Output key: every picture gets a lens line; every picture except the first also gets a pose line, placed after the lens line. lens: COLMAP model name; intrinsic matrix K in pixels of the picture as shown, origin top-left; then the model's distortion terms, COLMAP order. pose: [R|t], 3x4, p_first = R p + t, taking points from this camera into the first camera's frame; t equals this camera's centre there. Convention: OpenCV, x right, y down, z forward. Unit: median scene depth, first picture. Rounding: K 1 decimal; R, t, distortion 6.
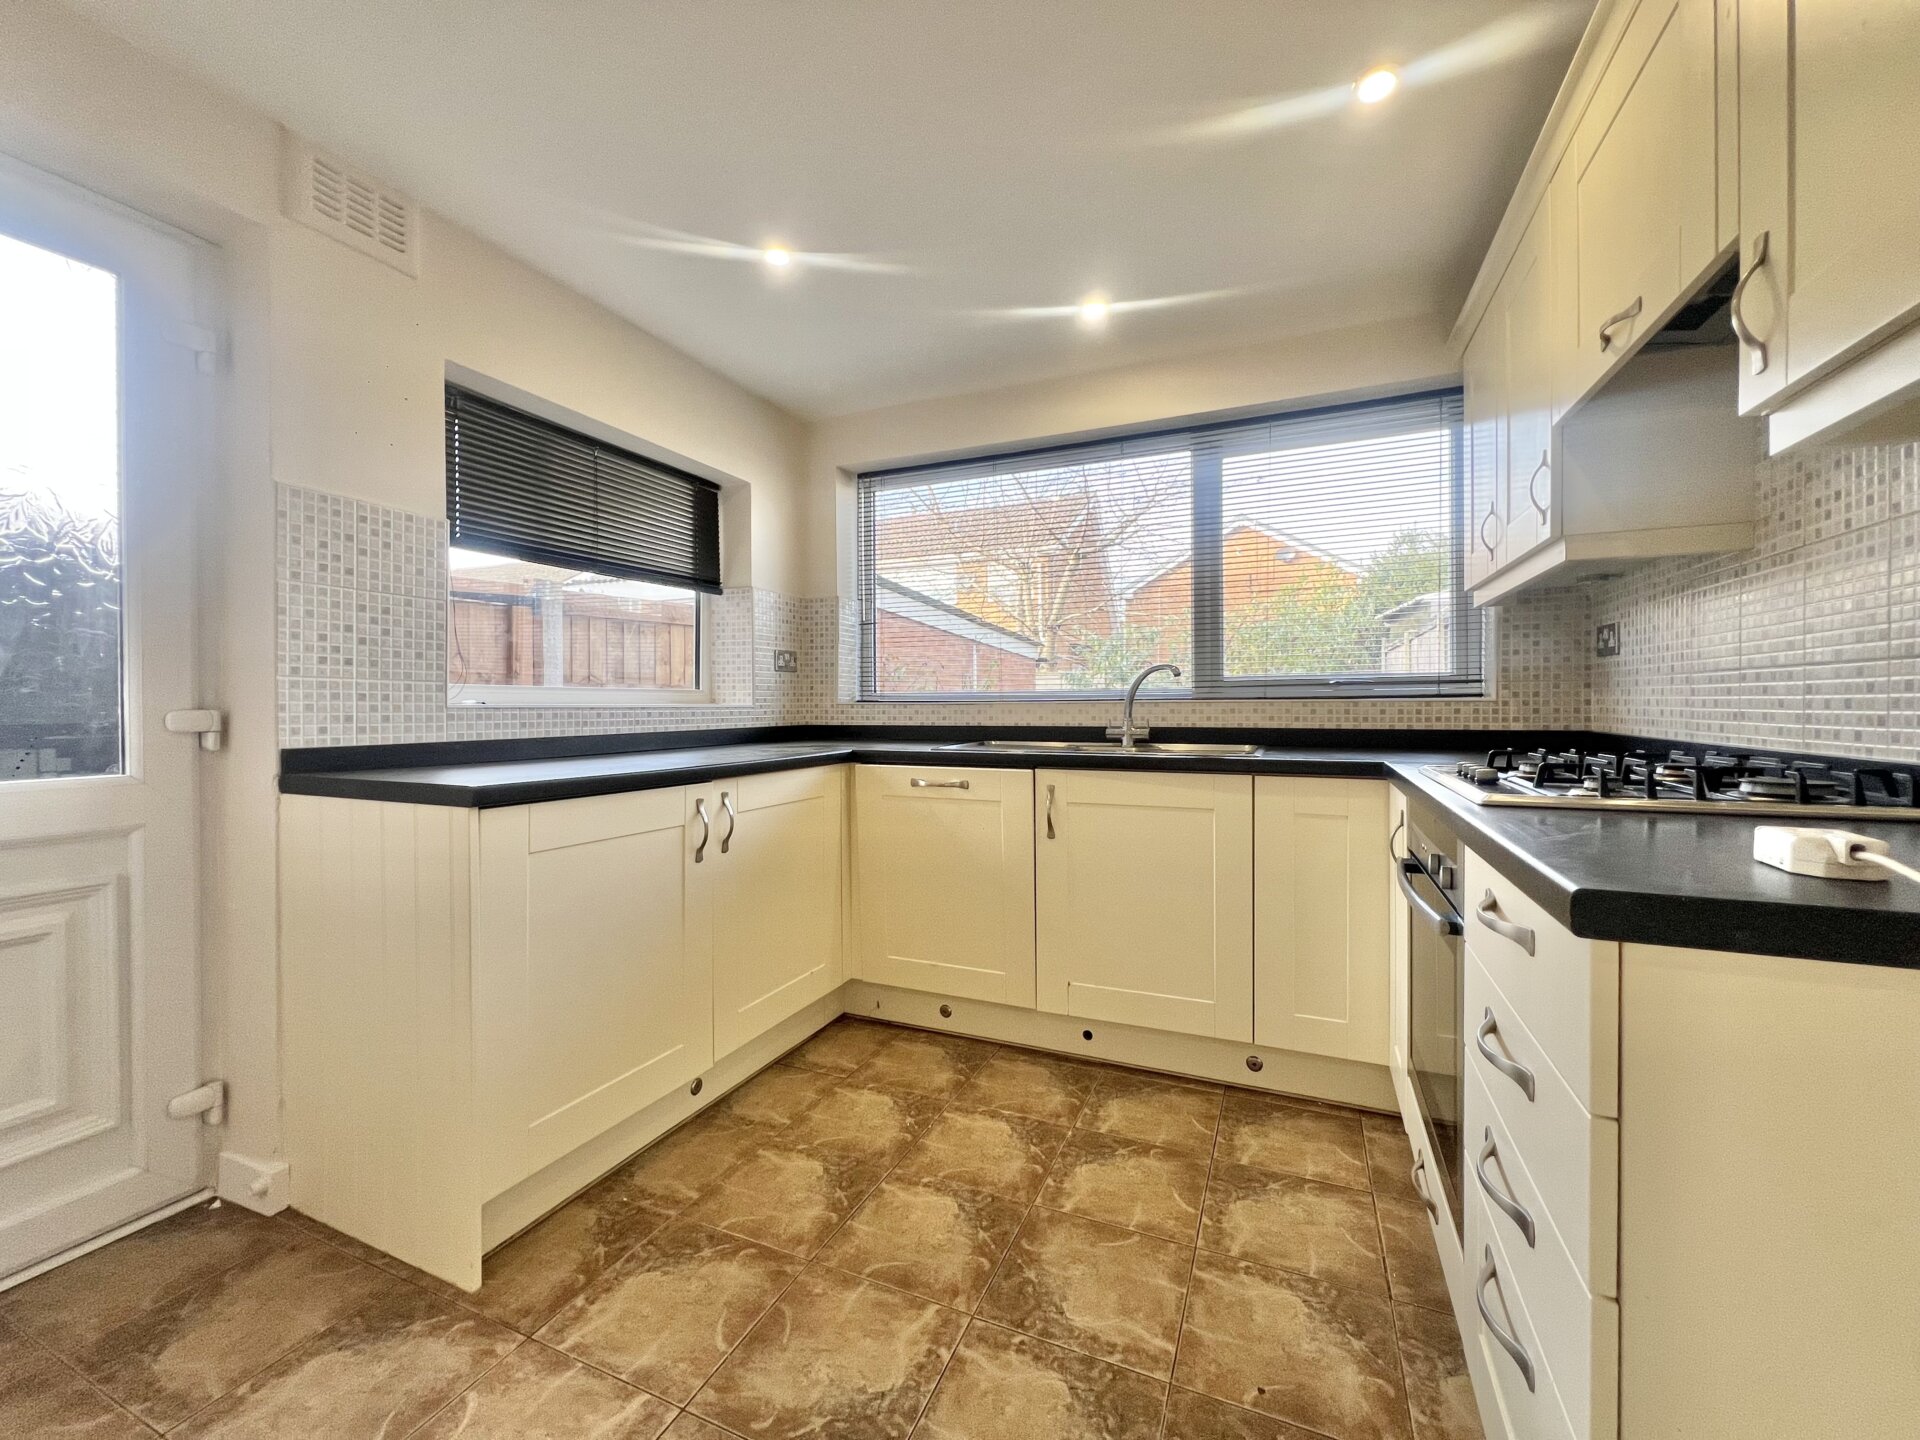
lens RADIAL K [[775.1, 0, 960.1], [0, 775.1, 699.1], [0, 0, 1]] dist [0.001346, 0.000089]
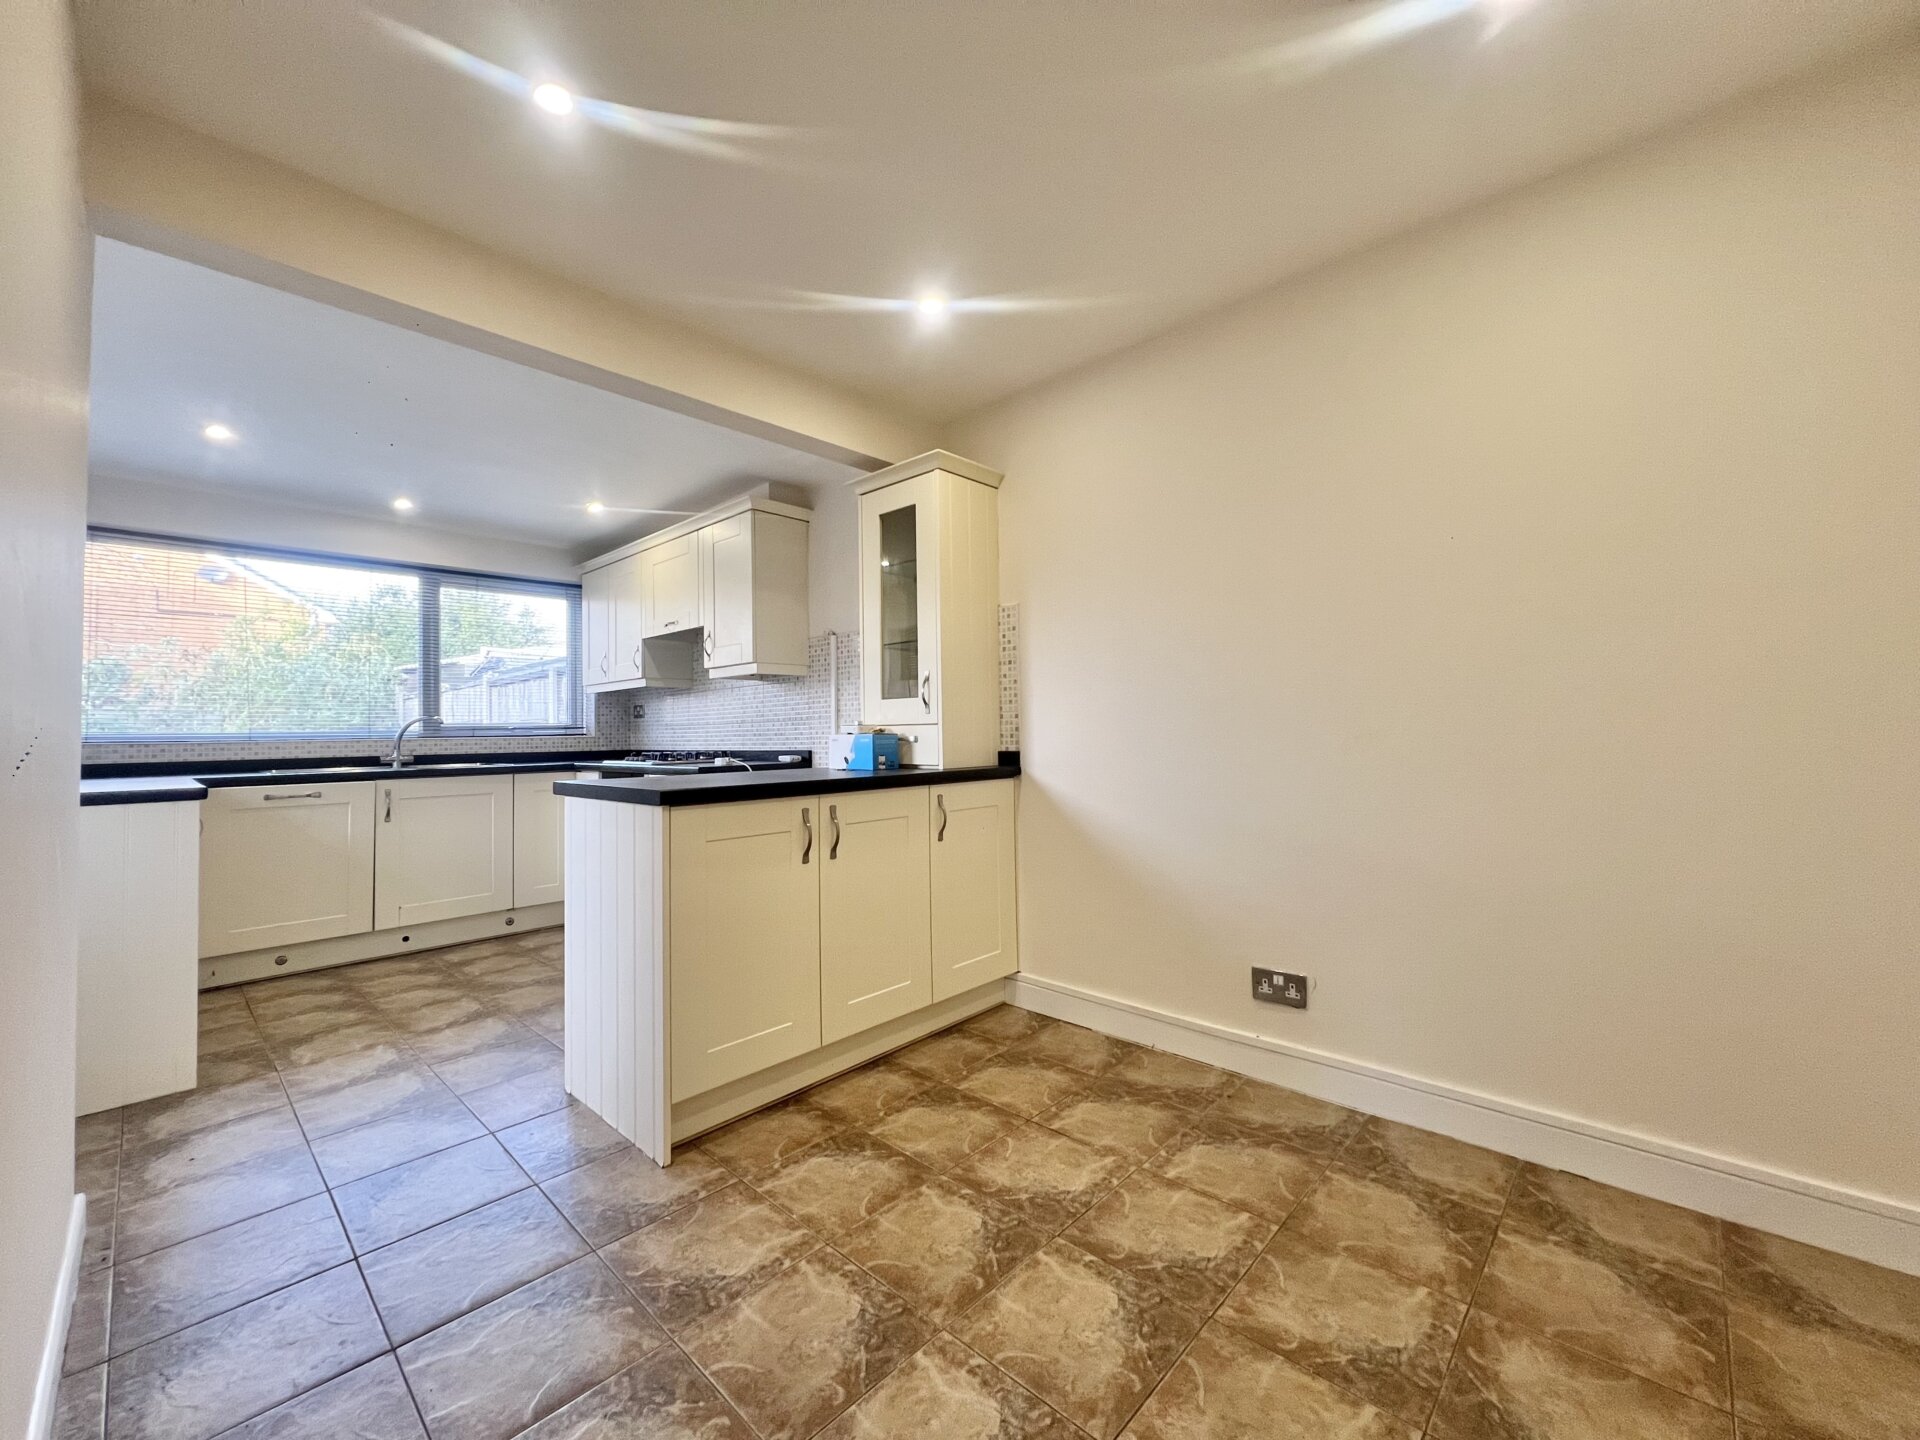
lens RADIAL K [[780.3, 0, 960.0], [0, 780.3, 720.0], [0, 0, 1]] dist [-0.001417, -0.000164]
pose [[0.351056, 0.011546, 0.936283, -1.013871], [0.006405, 0.999871, -0.014732, -0.007388], [-0.936333, 0.011168, 0.350937, -0.729964]]
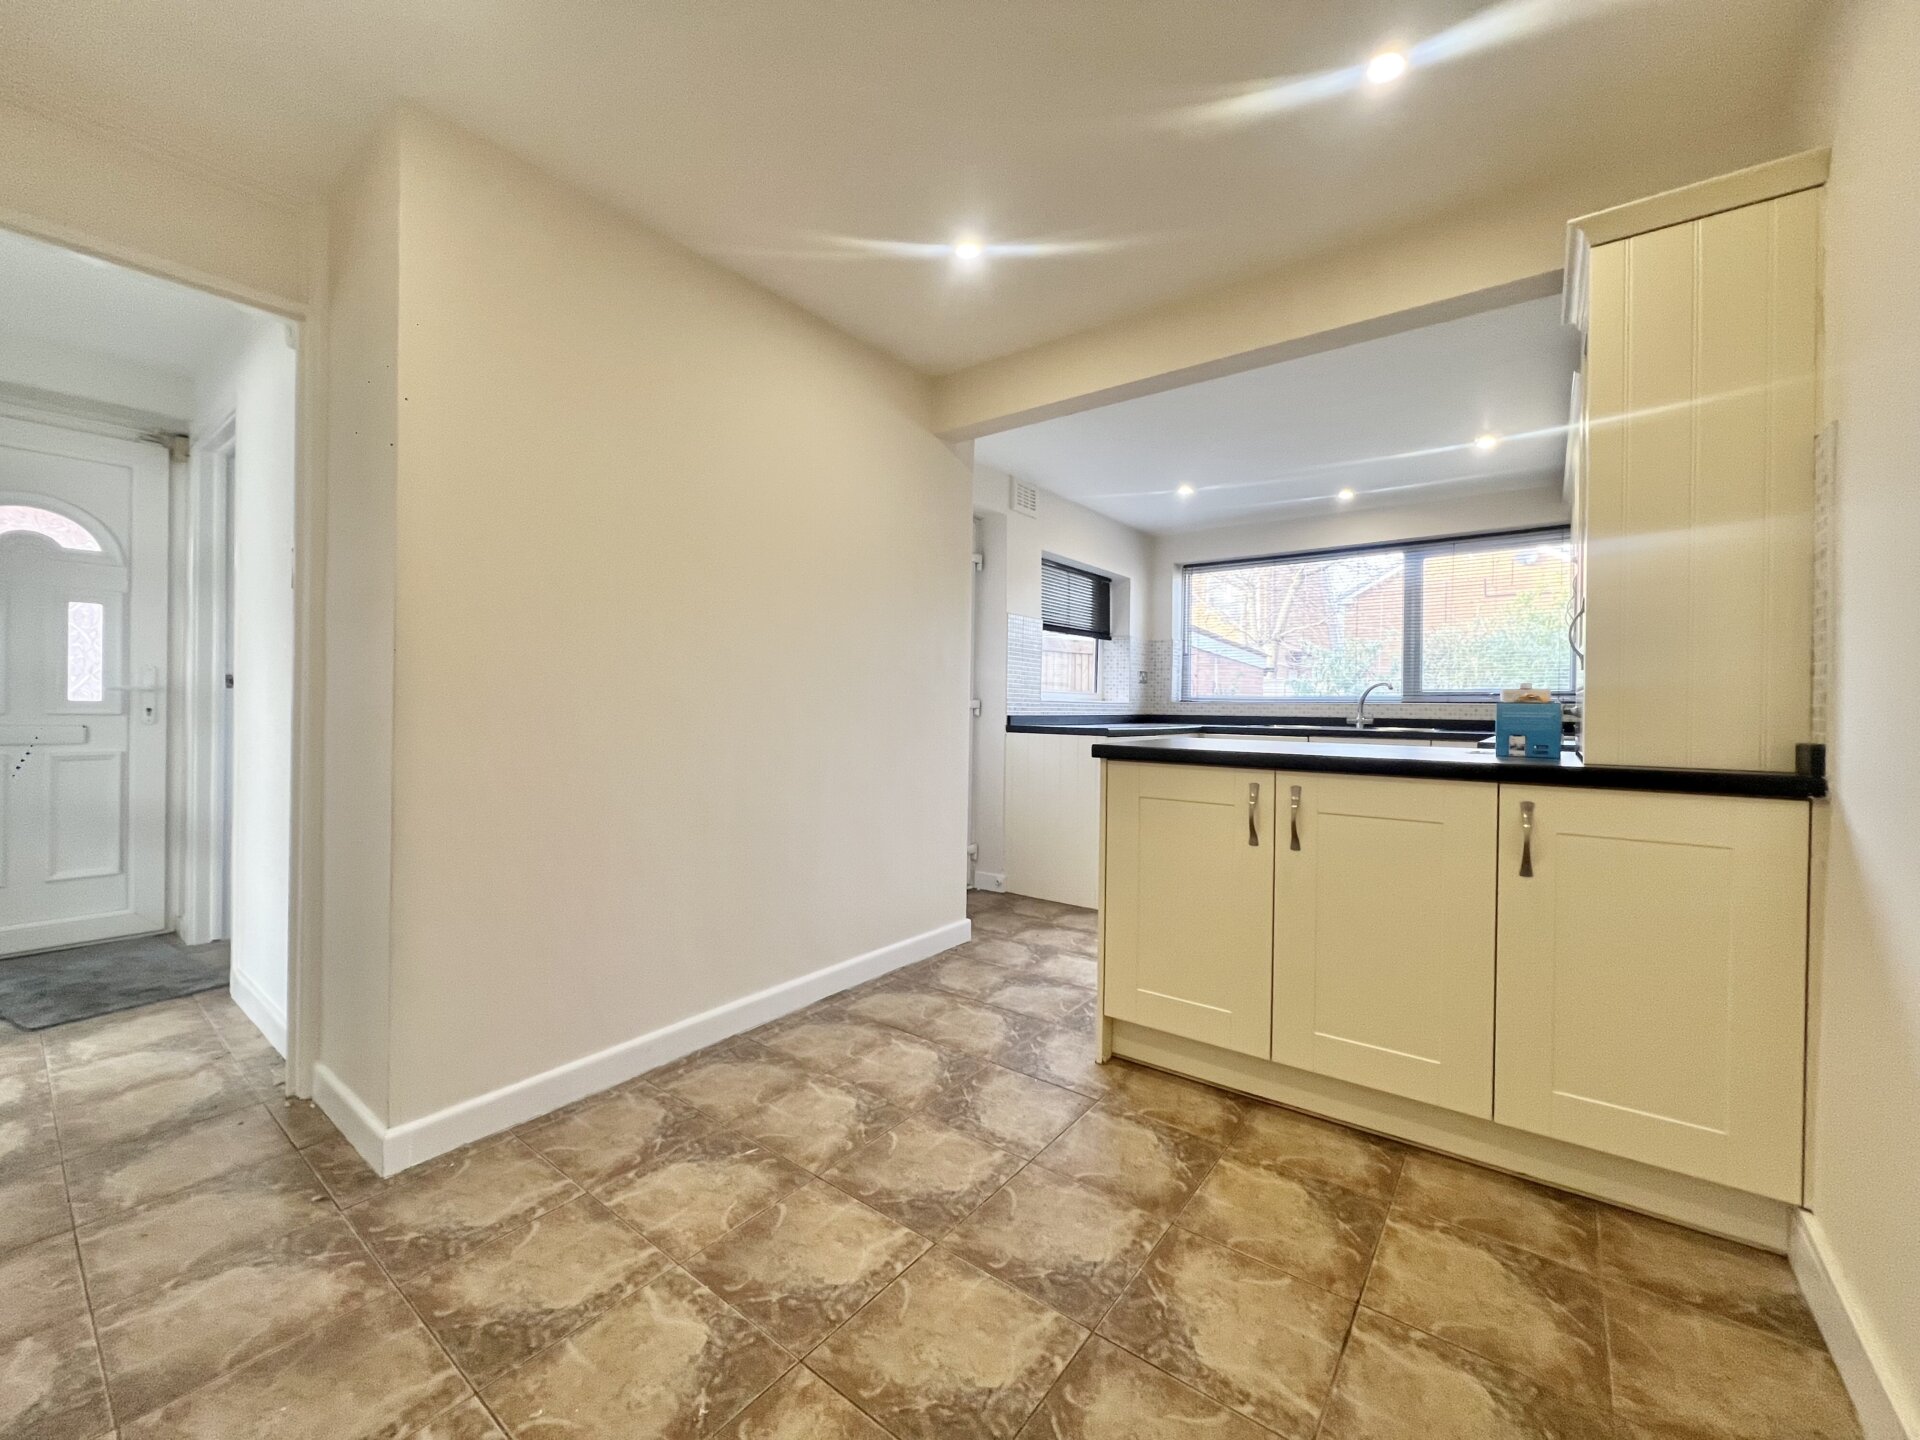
lens RADIAL K [[755.8, 0, 930.2], [0, 755.8, 725.2], [0, 0, 1]] dist [-0.009824, 0.000330]
pose [[0.962752, 0.025148, -0.269213, -0.309447], [-0.014738, 0.999066, 0.040620, -0.003615], [0.269983, -0.035140, 0.962224, -1.084656]]
